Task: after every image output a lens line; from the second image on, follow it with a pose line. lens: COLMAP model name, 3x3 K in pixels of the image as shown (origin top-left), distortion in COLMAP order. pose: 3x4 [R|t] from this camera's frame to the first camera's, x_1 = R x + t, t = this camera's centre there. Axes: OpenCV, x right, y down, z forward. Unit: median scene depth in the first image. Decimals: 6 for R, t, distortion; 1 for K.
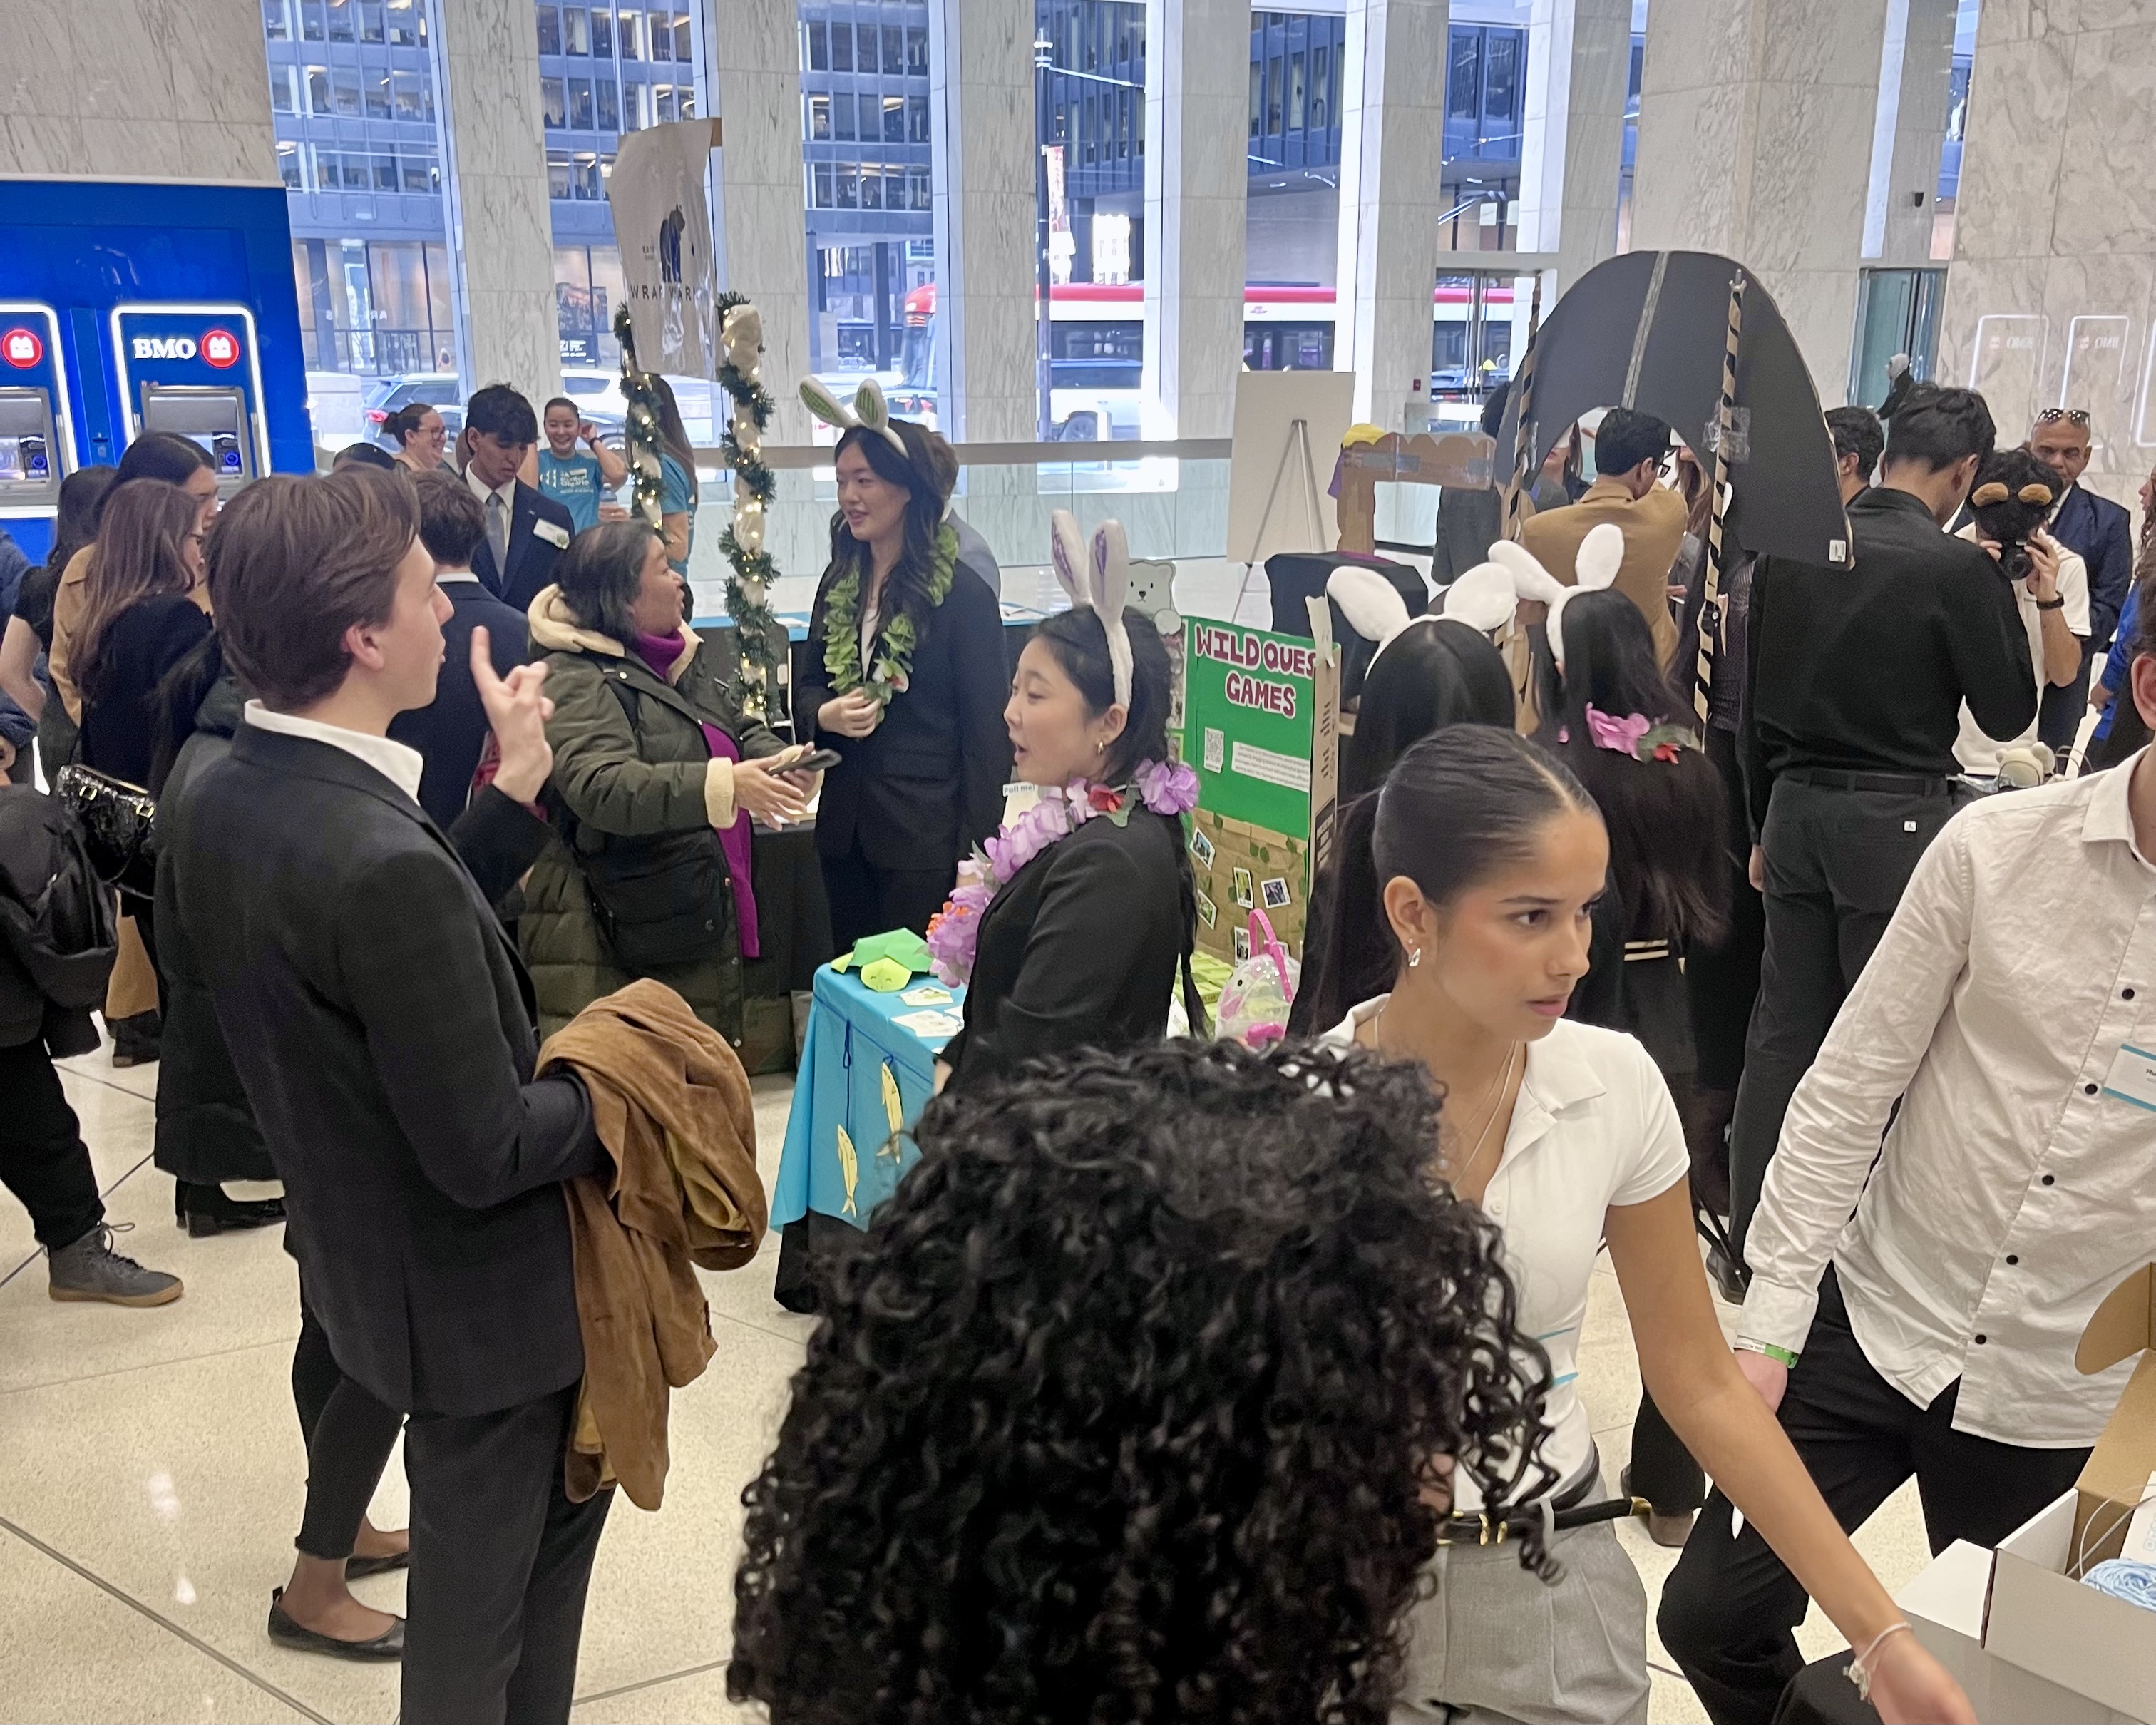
lens RADIAL K [[1831.8, 0, 1078.8], [0, 1831.8, 858.4], [0, 0, 1]] dist [-0.002589, -0.005603]
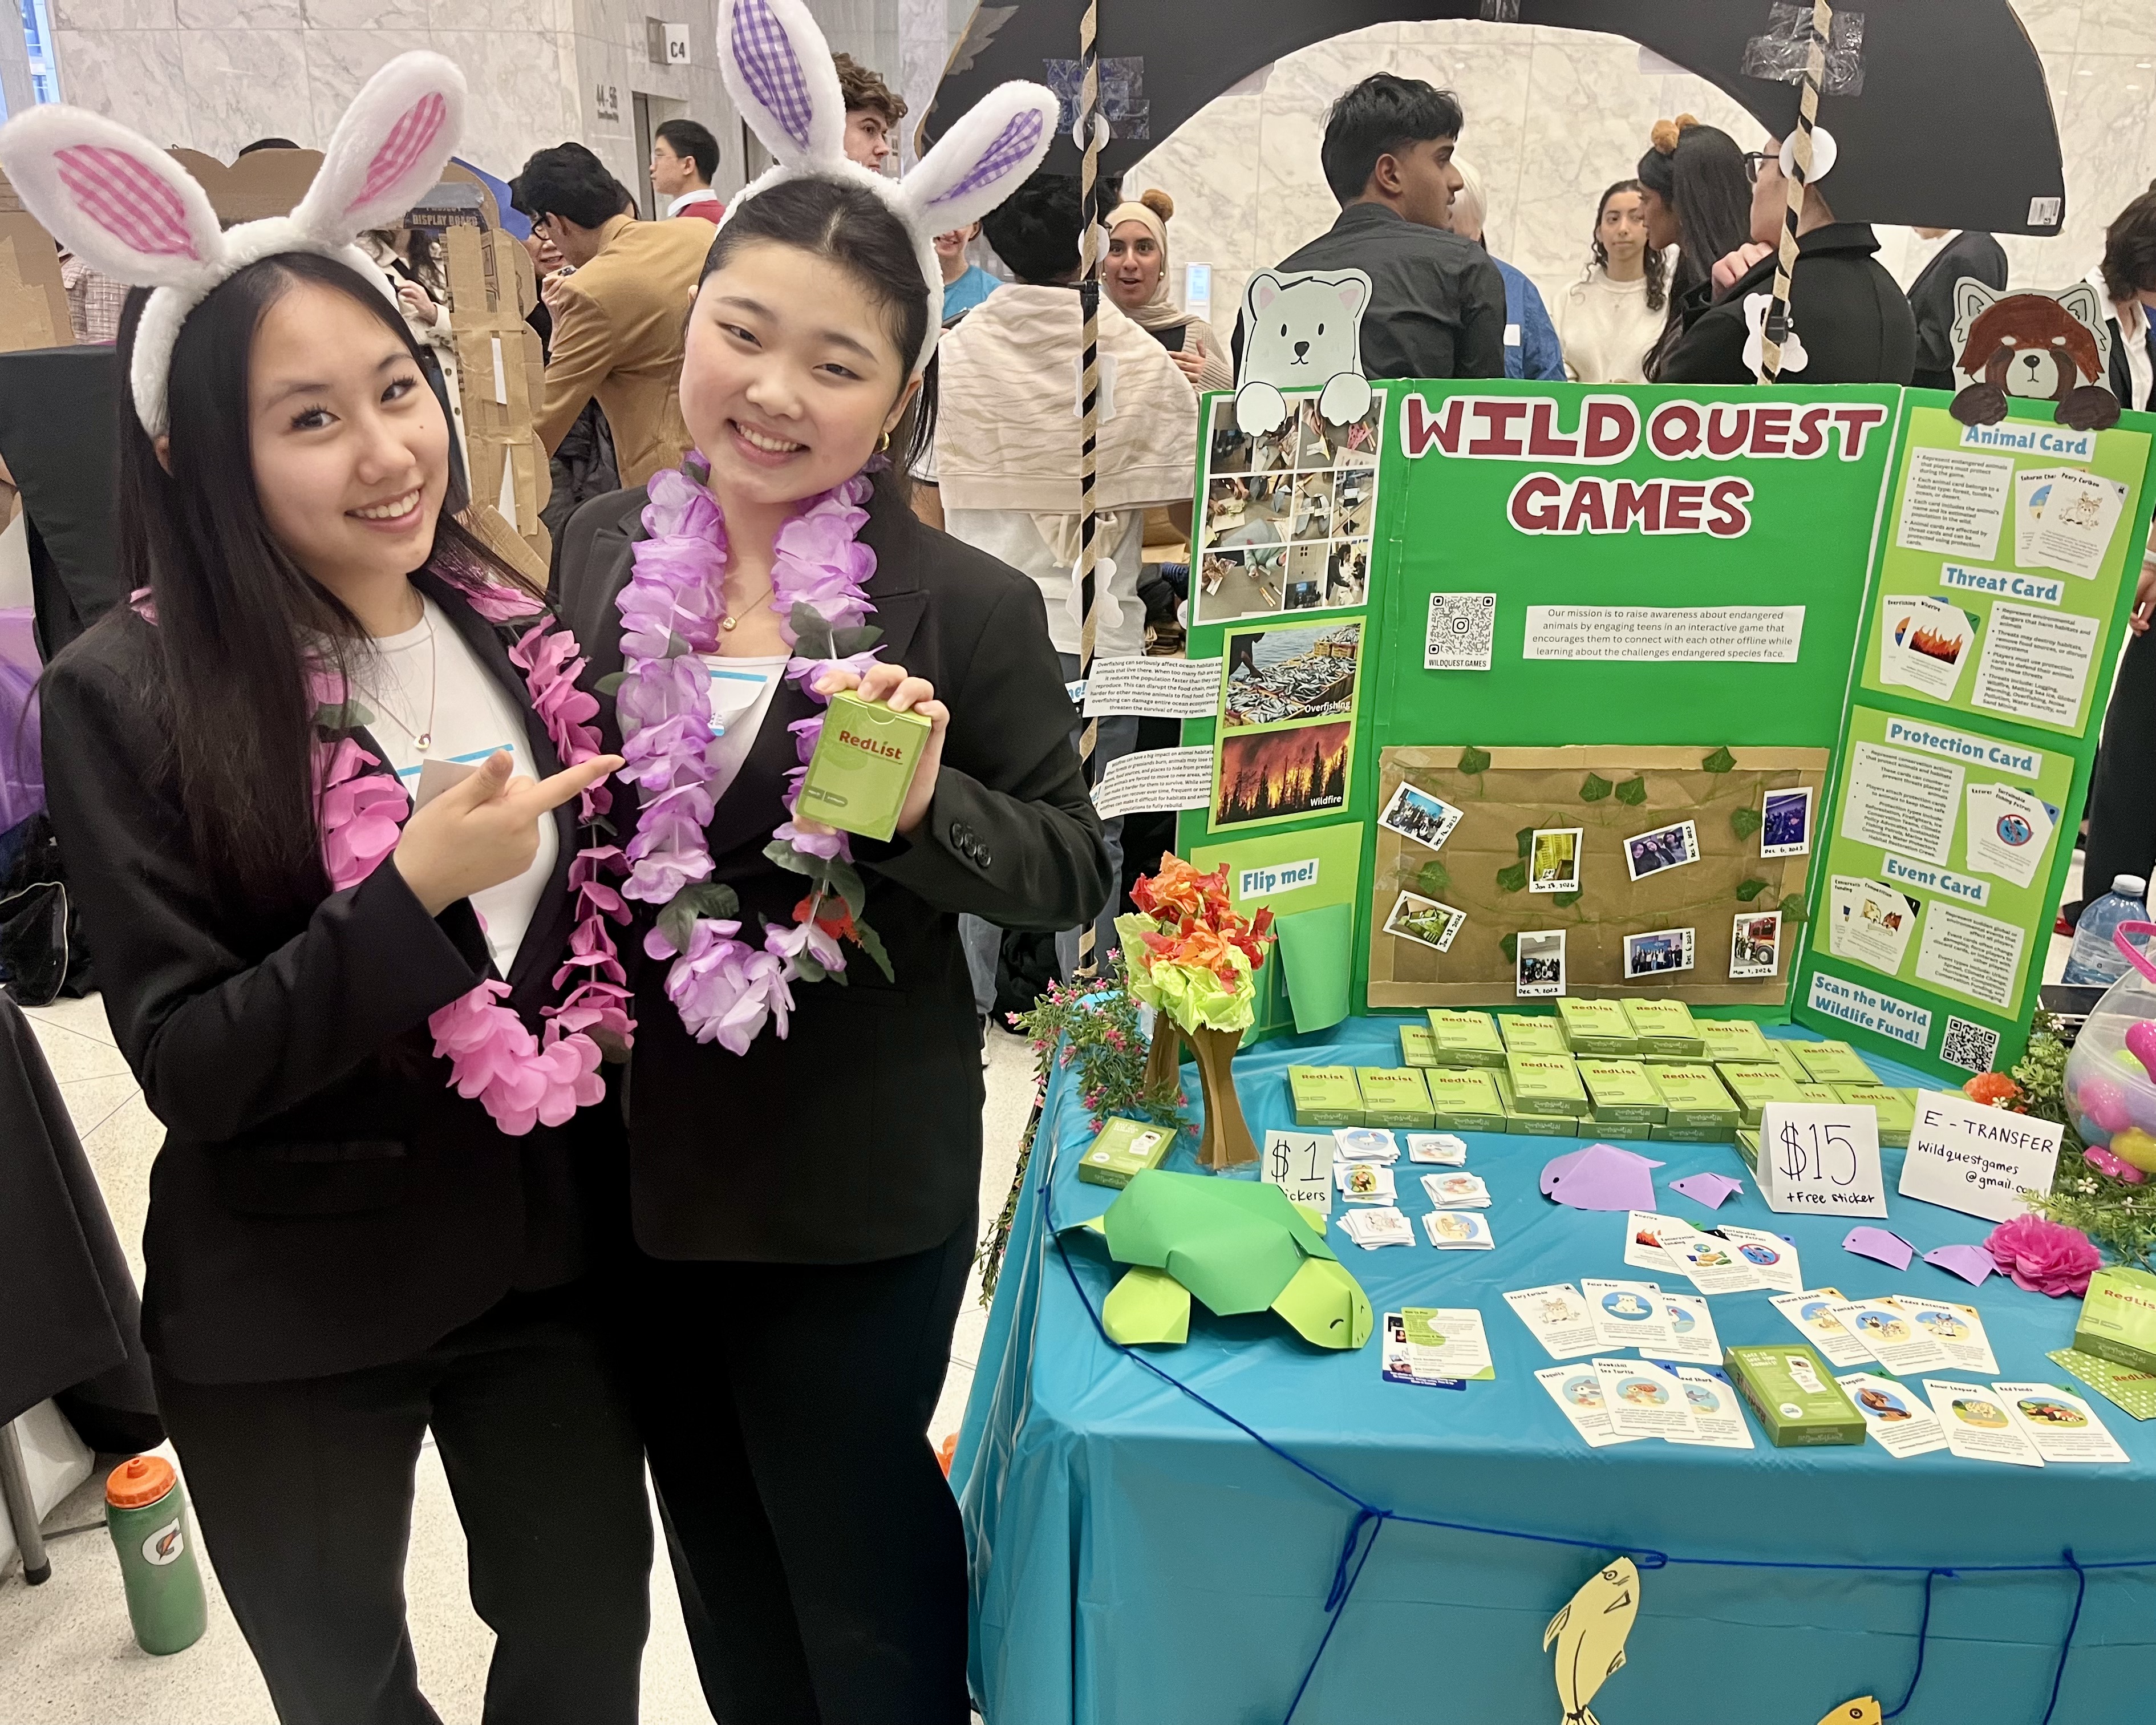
lens RADIAL K [[1831.8, 0, 1076.0], [0, 1831.8, 865.0], [0, 0, 1]] dist [-0.002589, -0.005603]
pose [[0.612674, -0.284437, 0.737378, -0.428536], [0.203163, 0.958322, 0.200860, -0.129640], [-0.763777, 0.026746, 0.644926, 0.776785]]
